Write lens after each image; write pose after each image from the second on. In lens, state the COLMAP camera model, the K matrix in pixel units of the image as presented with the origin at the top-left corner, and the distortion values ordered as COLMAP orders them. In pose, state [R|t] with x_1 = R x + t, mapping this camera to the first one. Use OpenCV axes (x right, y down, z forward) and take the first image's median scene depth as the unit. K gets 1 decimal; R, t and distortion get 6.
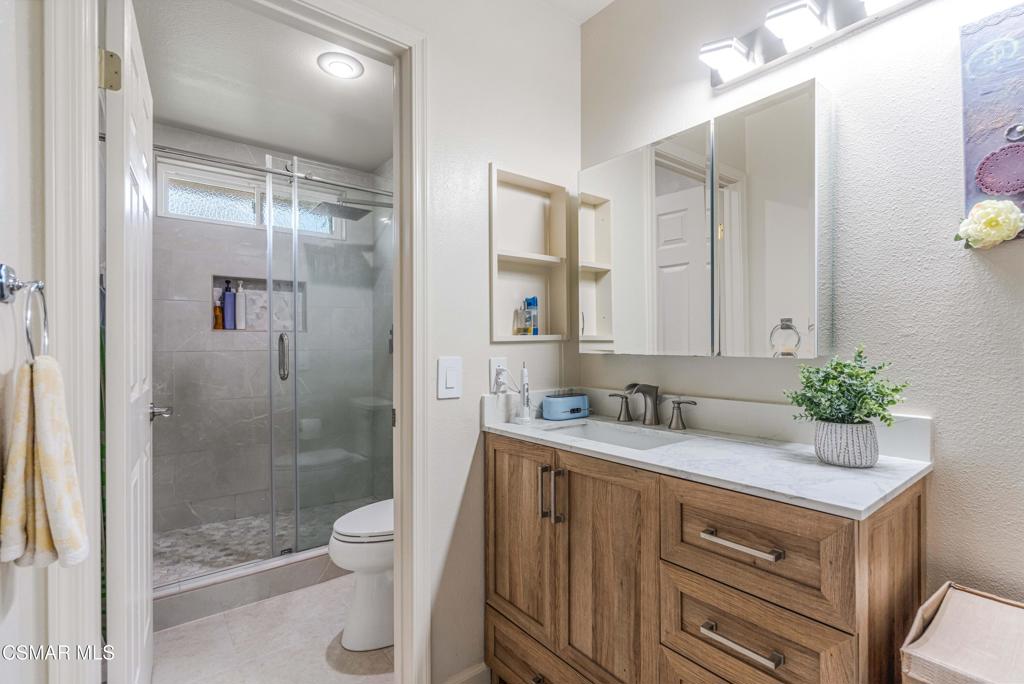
lens RADIAL K [[468.7, 0, 515.0], [0, 468.7, 345.9], [0, 0, 1]] dist [-0.001592, 0.000689]
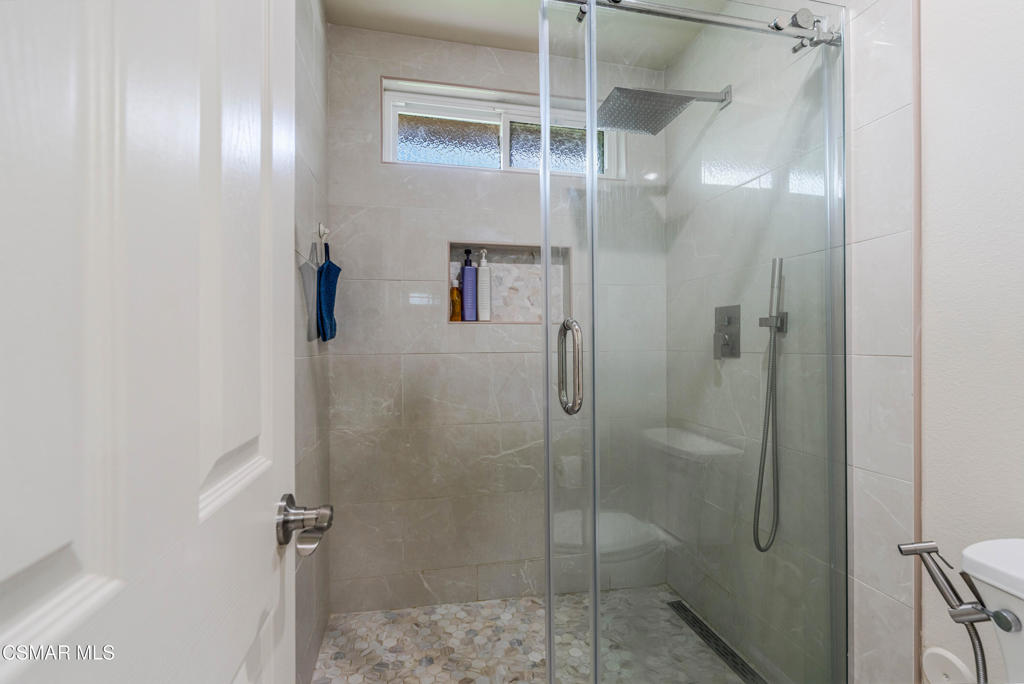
lens RADIAL K [[468.7, 0, 515.0], [0, 468.7, 345.9], [0, 0, 1]] dist [-0.001592, 0.000689]
pose [[0.906886, -0.000266, -0.421377, -0.266424], [0.001304, 0.999997, 0.002175, -0.000621], [0.421375, -0.002522, 0.906883, 0.414411]]
